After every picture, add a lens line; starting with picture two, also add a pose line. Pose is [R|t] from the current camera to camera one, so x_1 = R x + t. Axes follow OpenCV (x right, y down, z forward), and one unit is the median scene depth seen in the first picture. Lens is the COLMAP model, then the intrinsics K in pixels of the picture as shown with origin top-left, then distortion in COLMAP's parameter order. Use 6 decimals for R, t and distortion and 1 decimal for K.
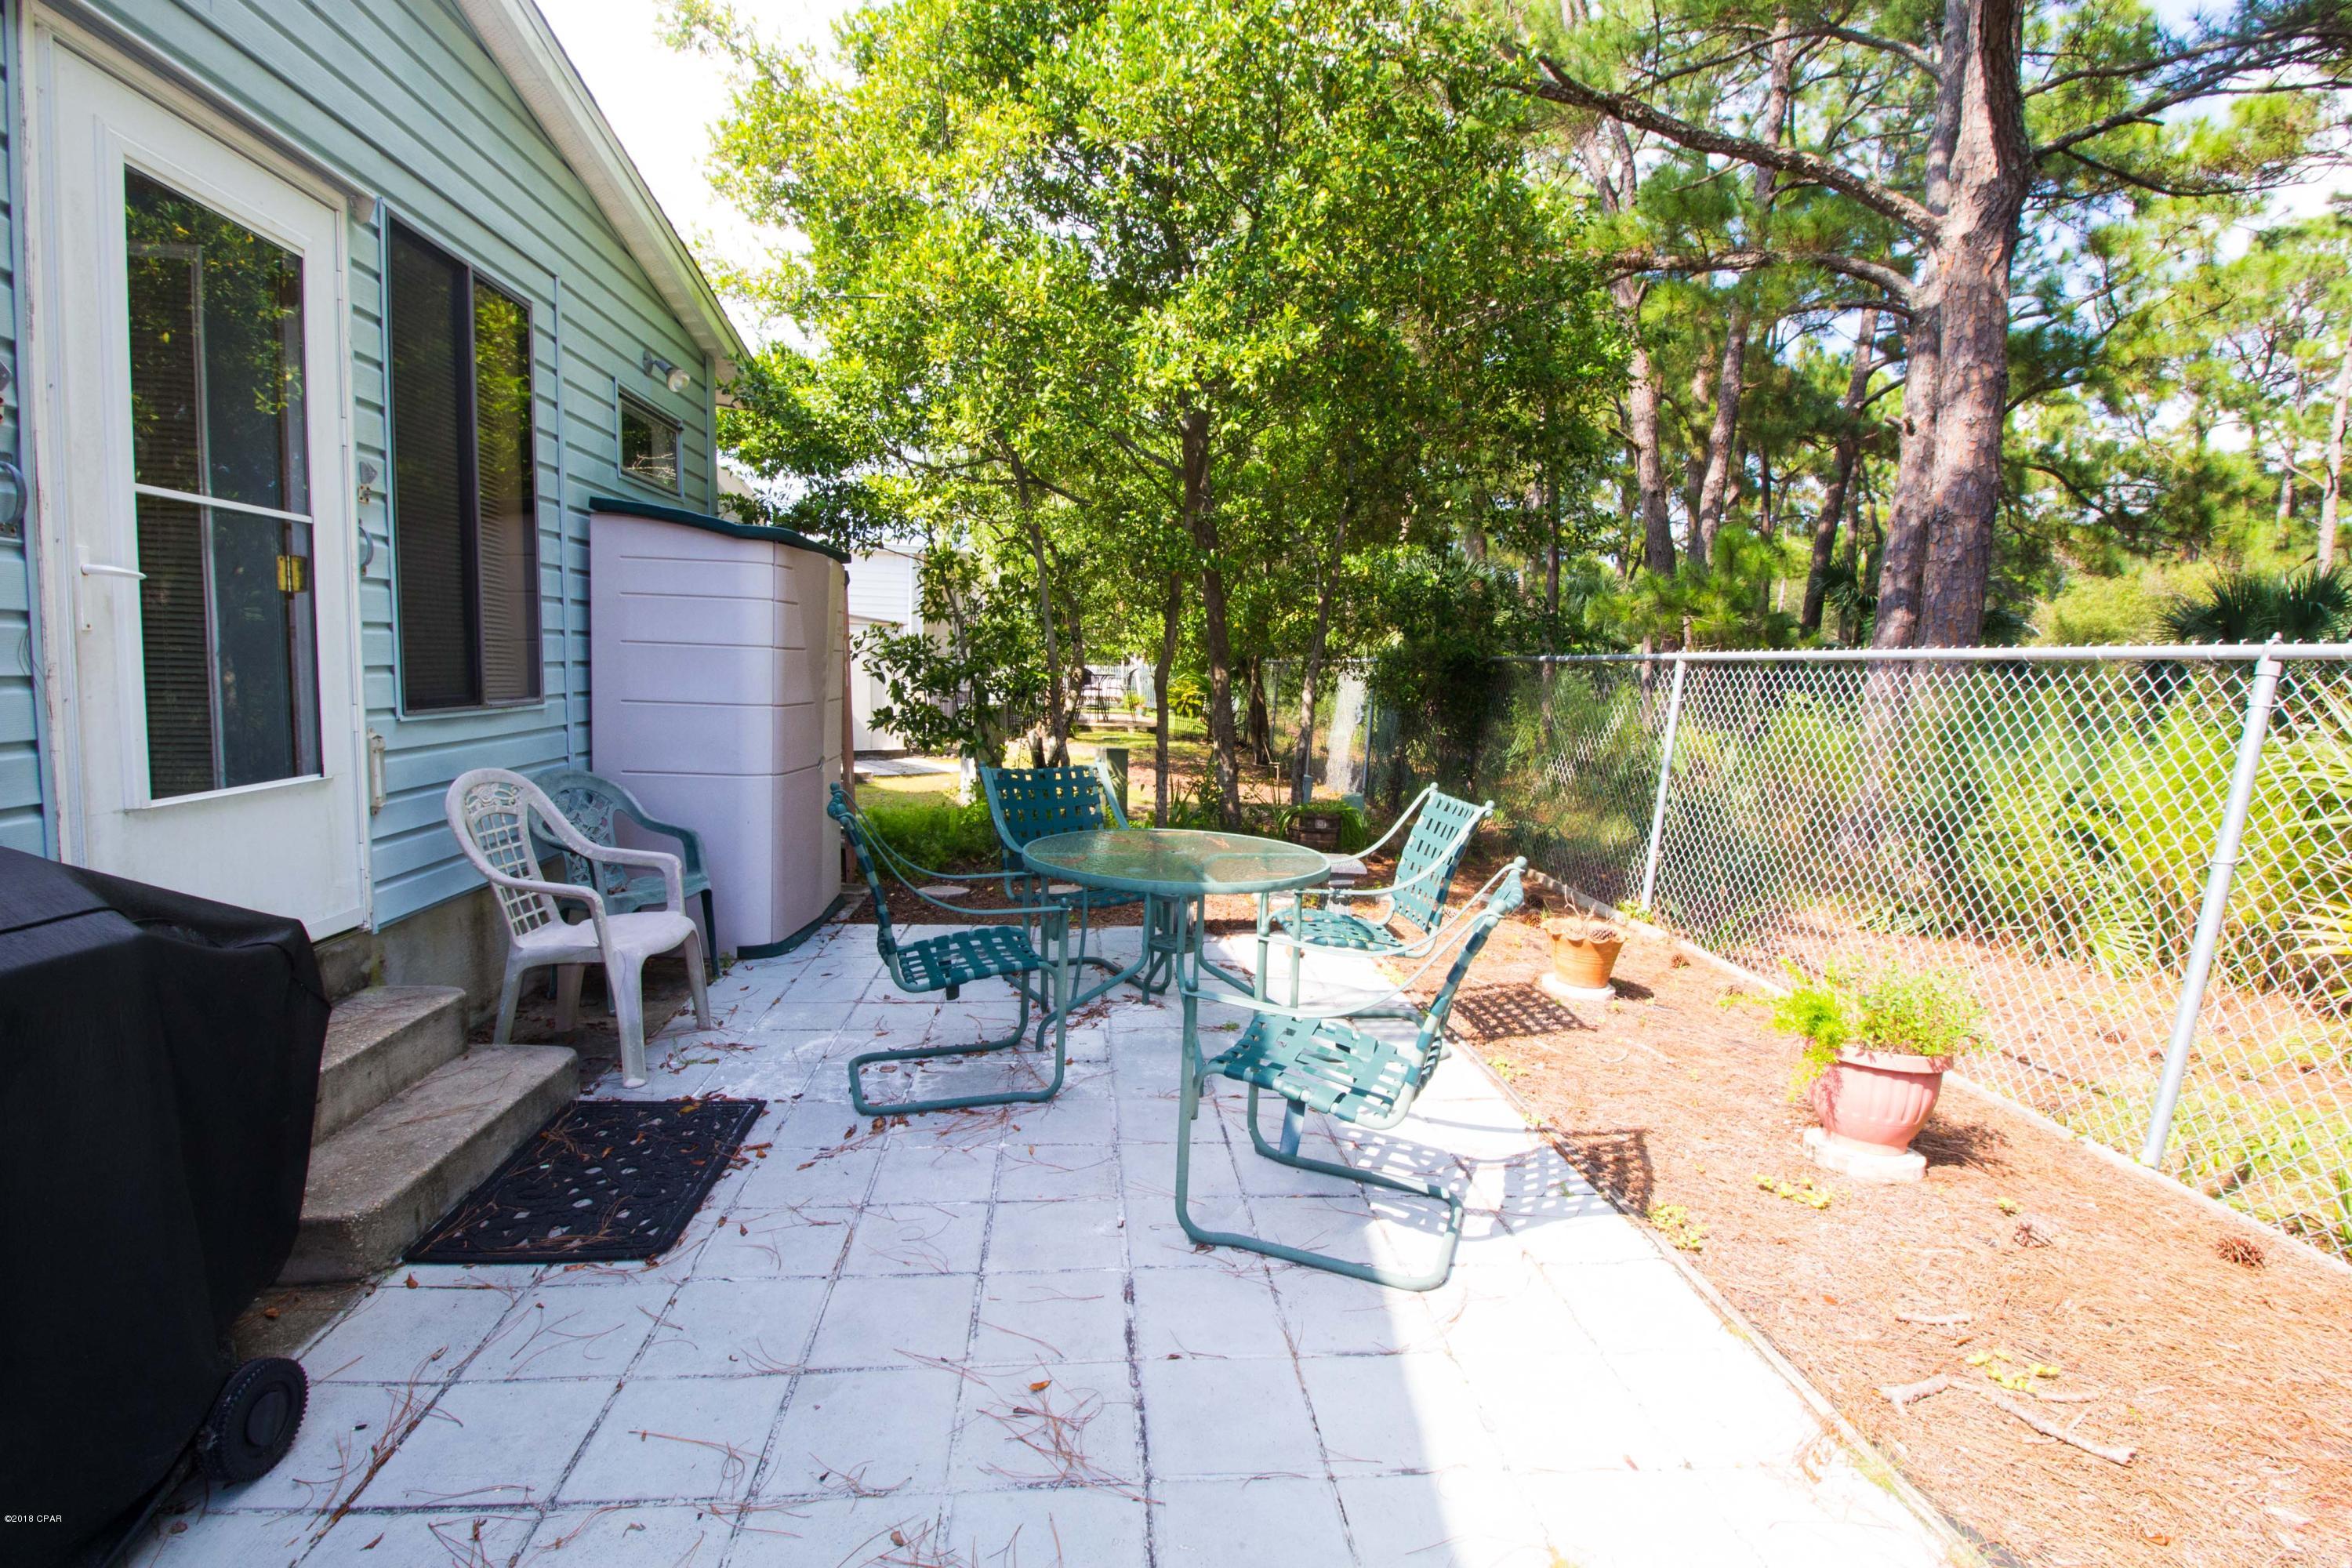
lens RADIAL K [[1101.1, 0, 1173.3], [0, 1101.1, 765.7], [0, 0, 1]] dist [-0.007920, -0.008974]
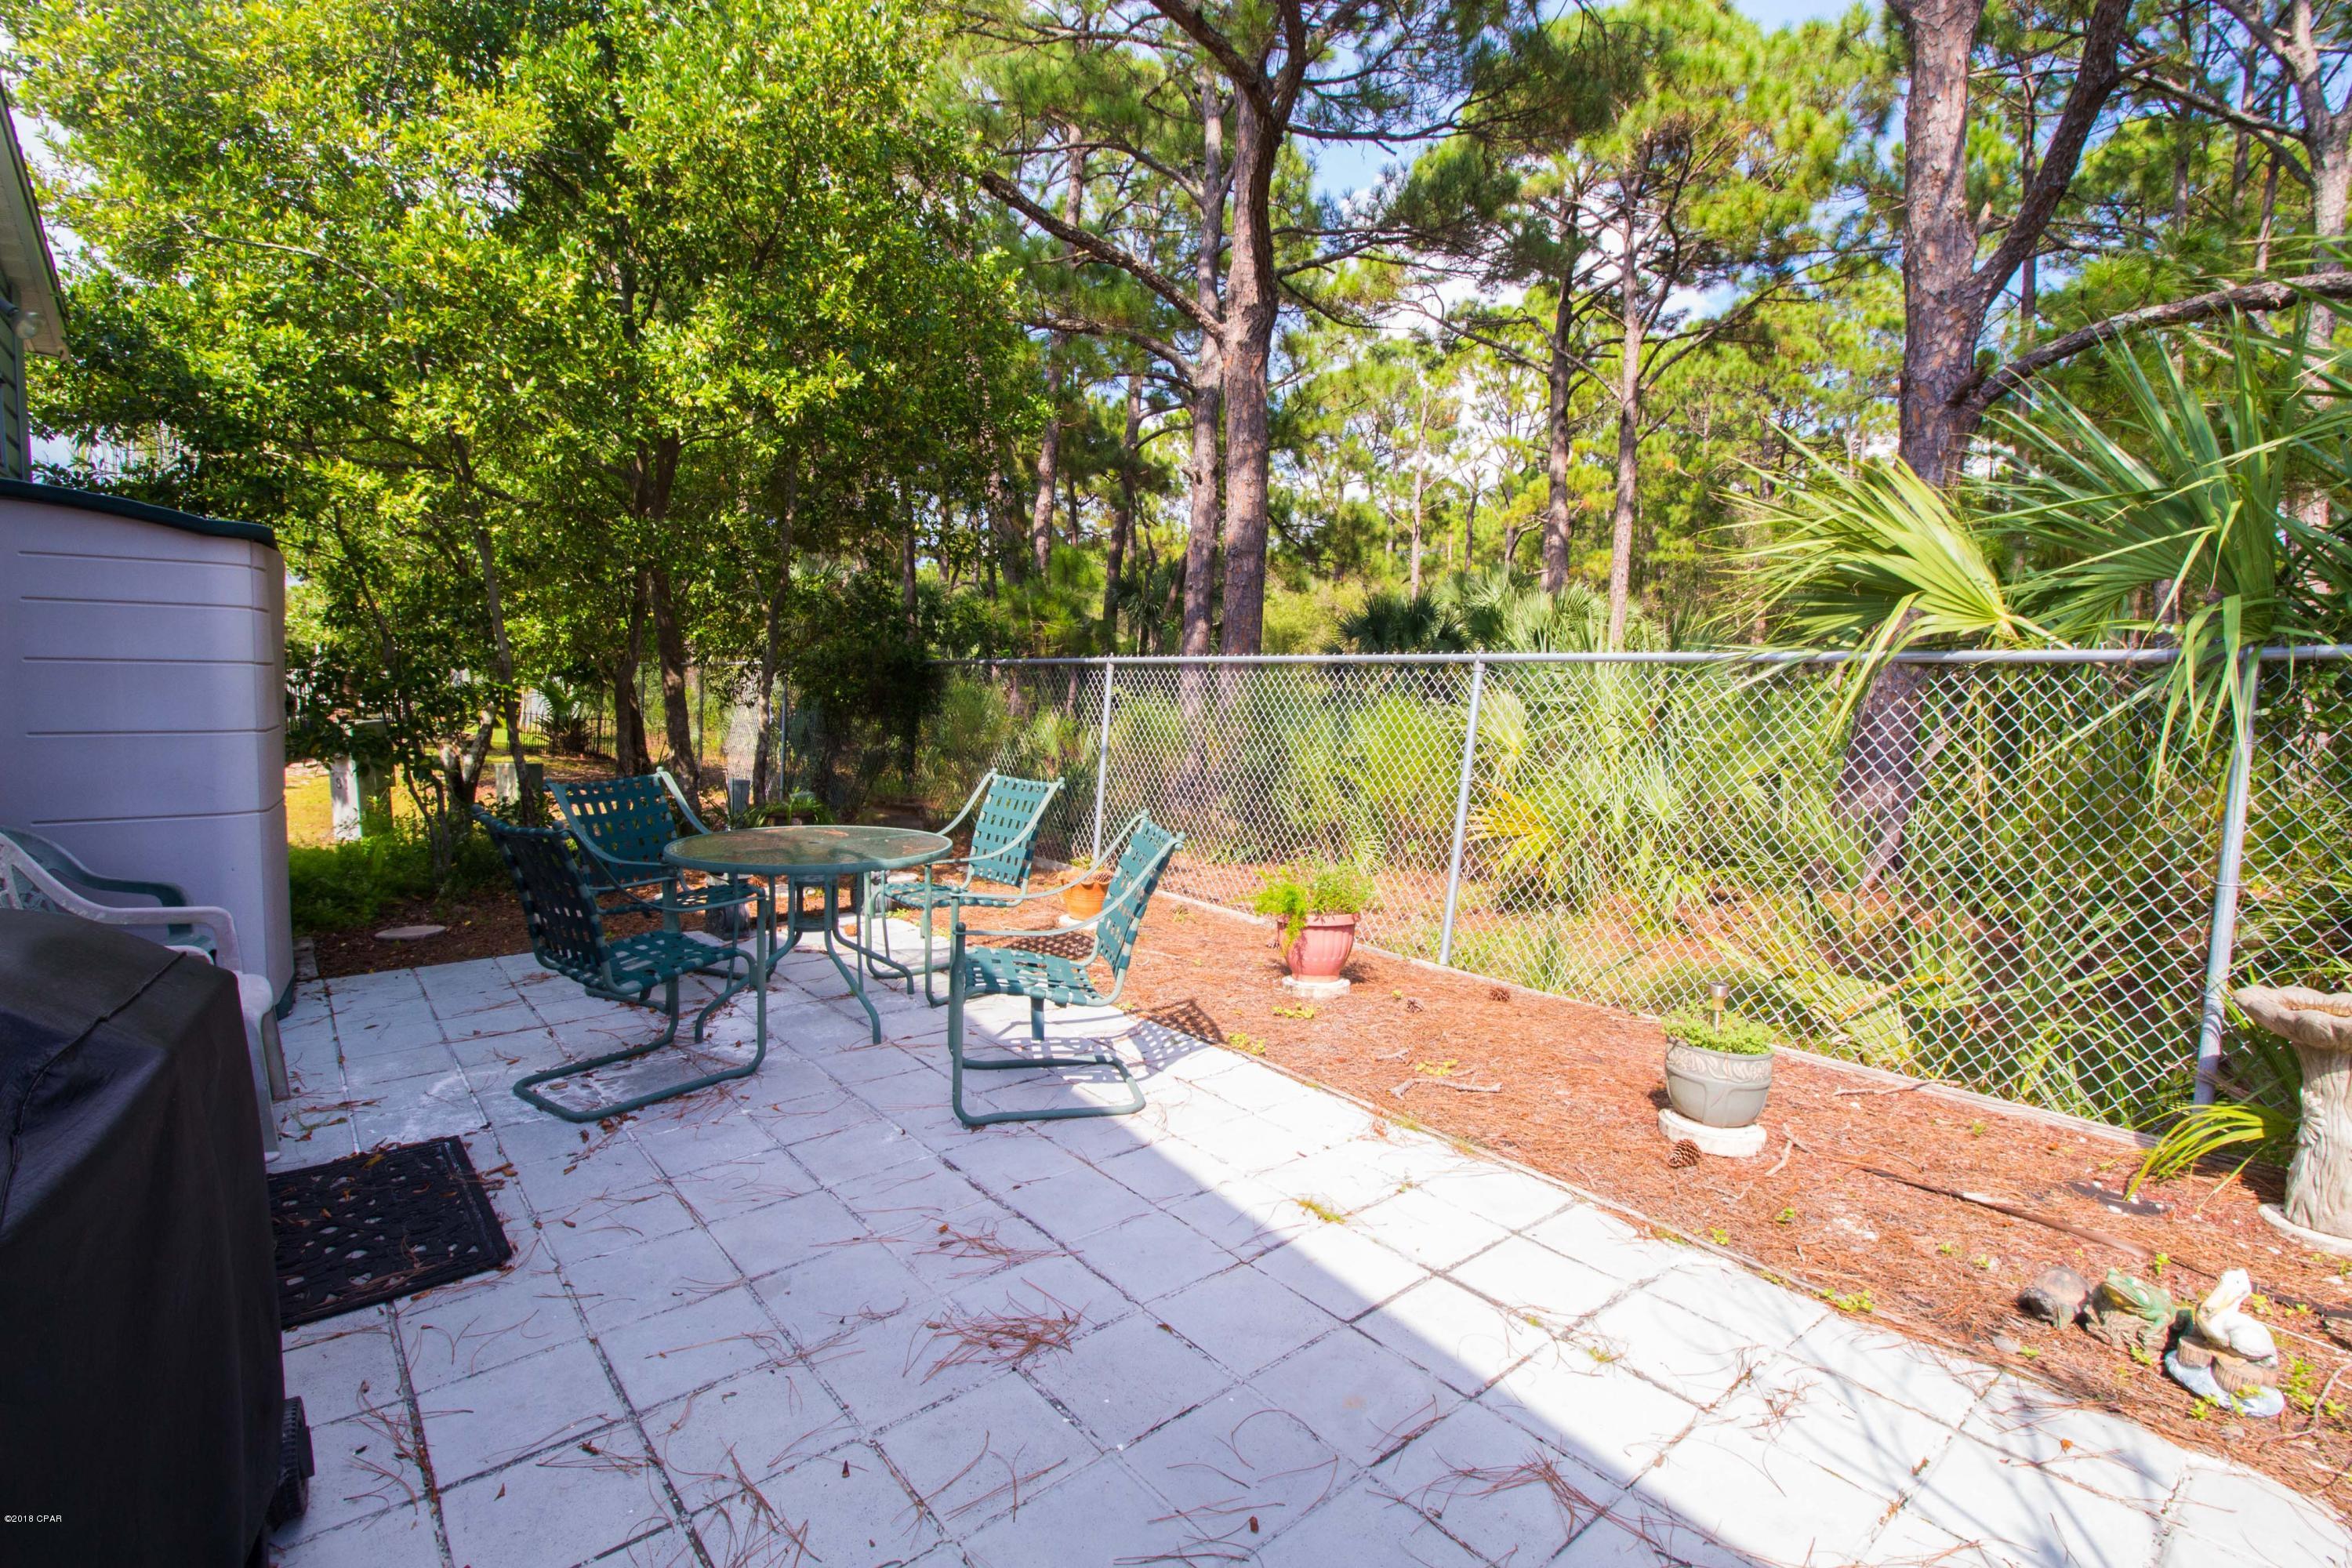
lens RADIAL K [[1101.1, 0, 1185.4], [0, 1101.1, 769.3], [0, 0, 1]] dist [-0.007920, -0.008974]
pose [[0.814221, -0.066685, 0.576712, -0.383915], [0.063687, 0.997646, 0.025442, -0.000814], [-0.577051, 0.016014, 0.816551, -0.162207]]
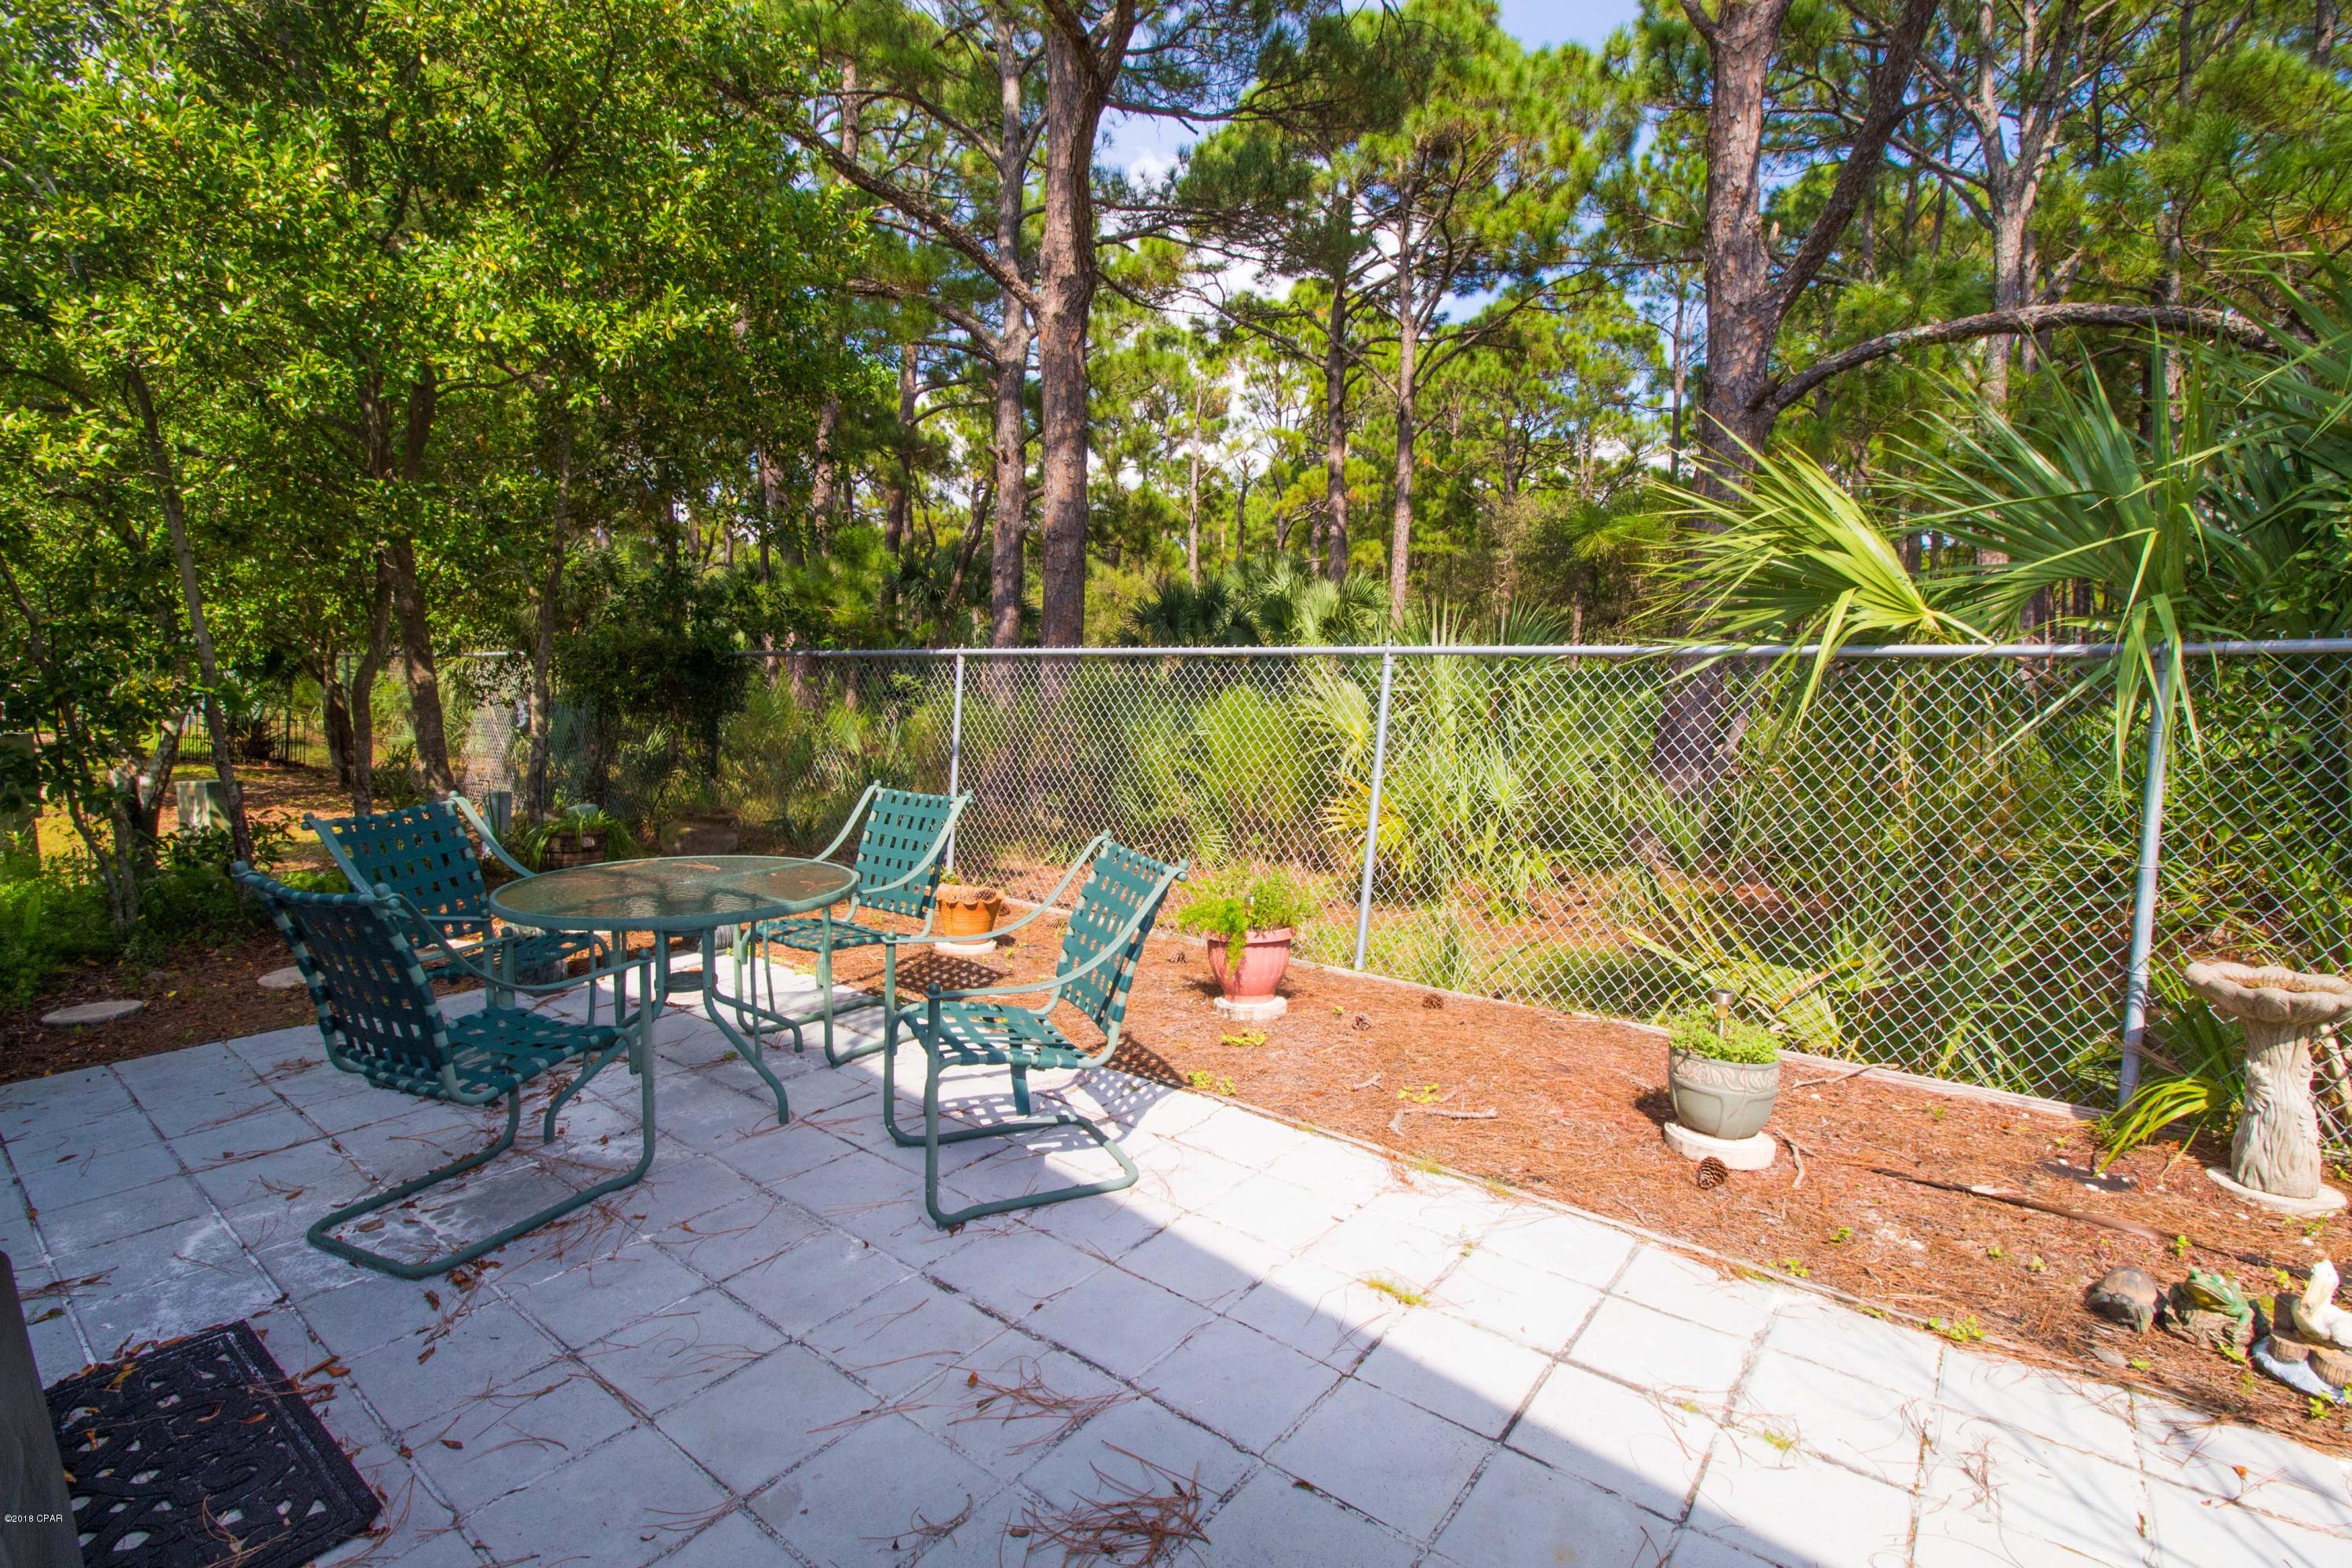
lens RADIAL K [[1101.1, 0, 1184.7], [0, 1101.1, 767.9], [0, 0, 1]] dist [-0.007920, -0.008974]
pose [[0.673343, -0.092209, 0.733558, -0.441532], [0.079220, 0.995478, 0.052415, -0.036283], [-0.735074, 0.022819, 0.677603, 0.078227]]
